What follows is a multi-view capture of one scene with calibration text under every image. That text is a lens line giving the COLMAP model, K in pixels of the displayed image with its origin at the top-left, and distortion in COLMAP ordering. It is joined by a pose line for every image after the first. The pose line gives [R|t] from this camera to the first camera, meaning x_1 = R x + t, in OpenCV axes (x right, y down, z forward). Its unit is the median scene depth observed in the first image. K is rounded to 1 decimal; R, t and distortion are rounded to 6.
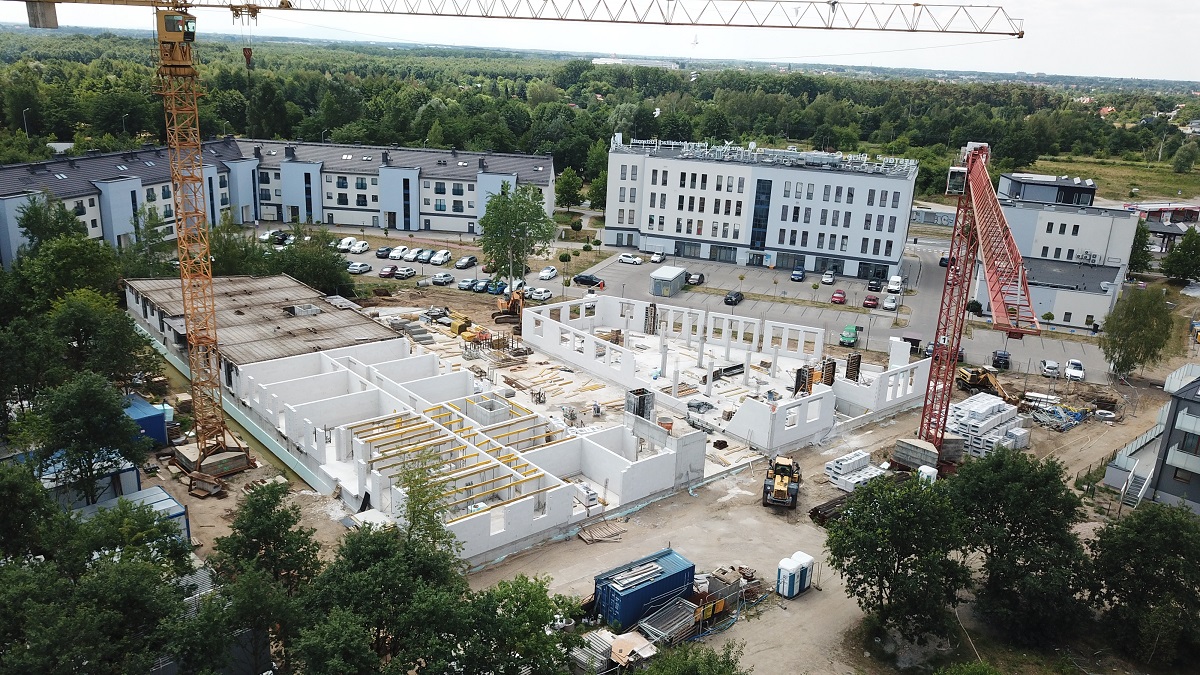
lens RADIAL K [[917.6, 0, 596.5], [0, 917.6, 340.7], [0, 0, 1]] dist [0.039688, -0.061843]
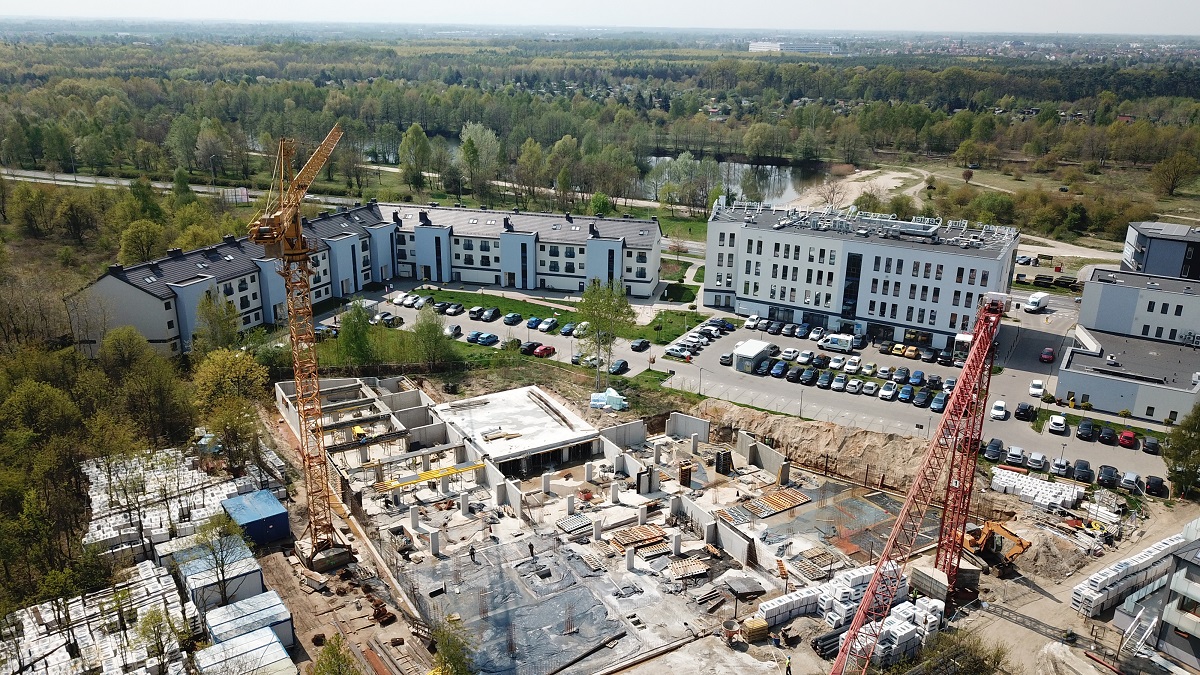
lens RADIAL K [[914.9, 0, 600.0], [0, 914.9, 337.5], [0, 0, 1]] dist [0.090278, -0.131741]
pose [[0.986545, 0.022059, -0.161995, 0.067791], [-0.019152, 0.999627, 0.019488, -0.093032], [0.162365, -0.016123, 0.986599, -0.072824]]
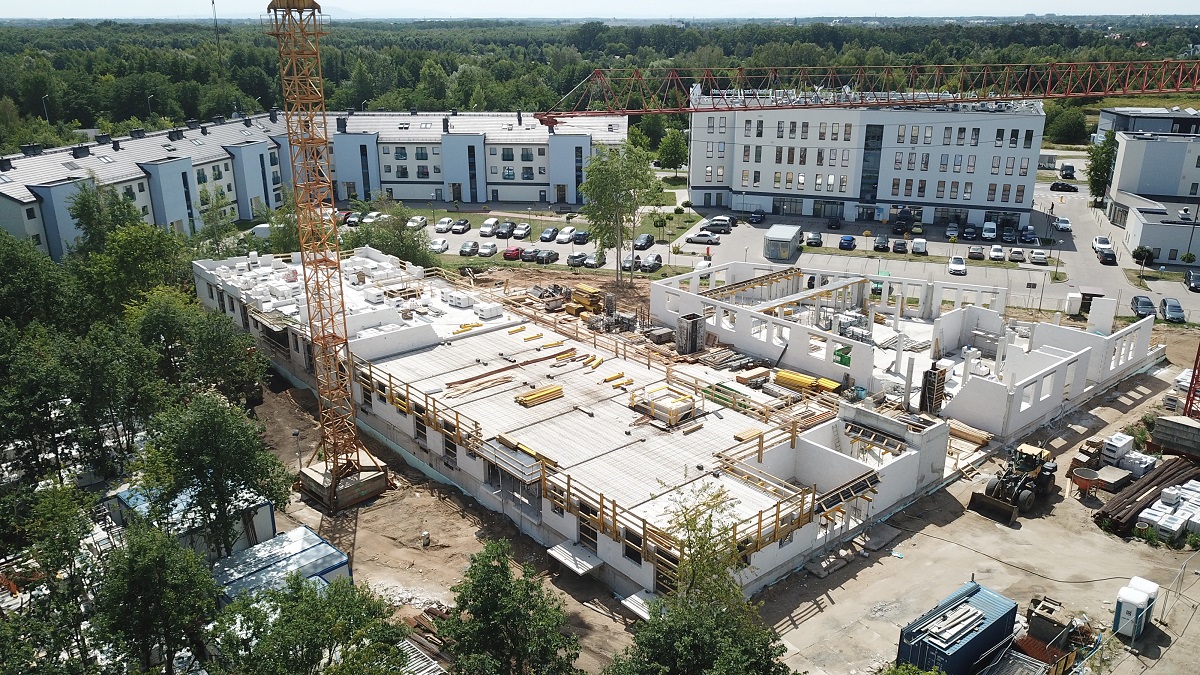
lens RADIAL K [[917.6, 0, 596.5], [0, 917.6, 340.7], [0, 0, 1]] dist [0.039688, -0.061843]
pose [[0.998704, -0.048909, -0.014111, -0.084906], [0.049359, 0.998220, 0.033481, -0.007563], [0.012448, -0.034134, 0.999340, 0.087117]]
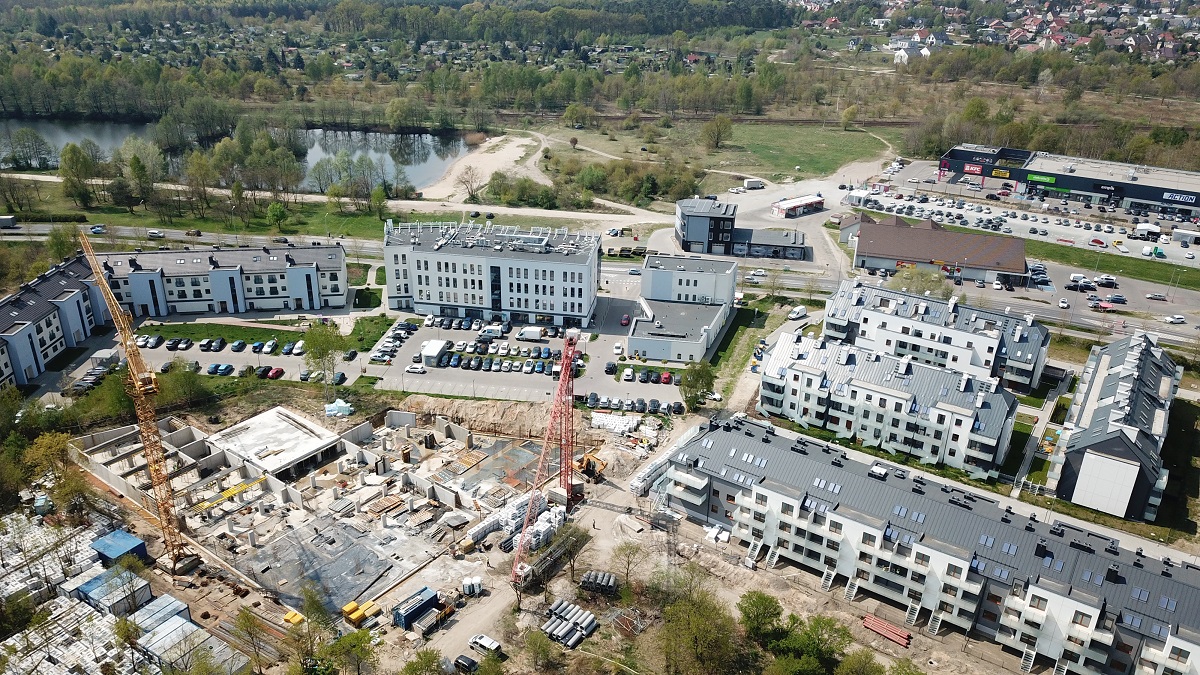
lens RADIAL K [[897.1, 0, 613.0], [0, 897.1, 361.0], [0, 0, 1]] dist [0.028336, -0.065590]
pose [[0.971294, -0.121835, 0.204314, 0.053617], [0.088180, 0.982101, 0.166436, -0.241713], [-0.220935, -0.143642, 0.964653, -0.428781]]
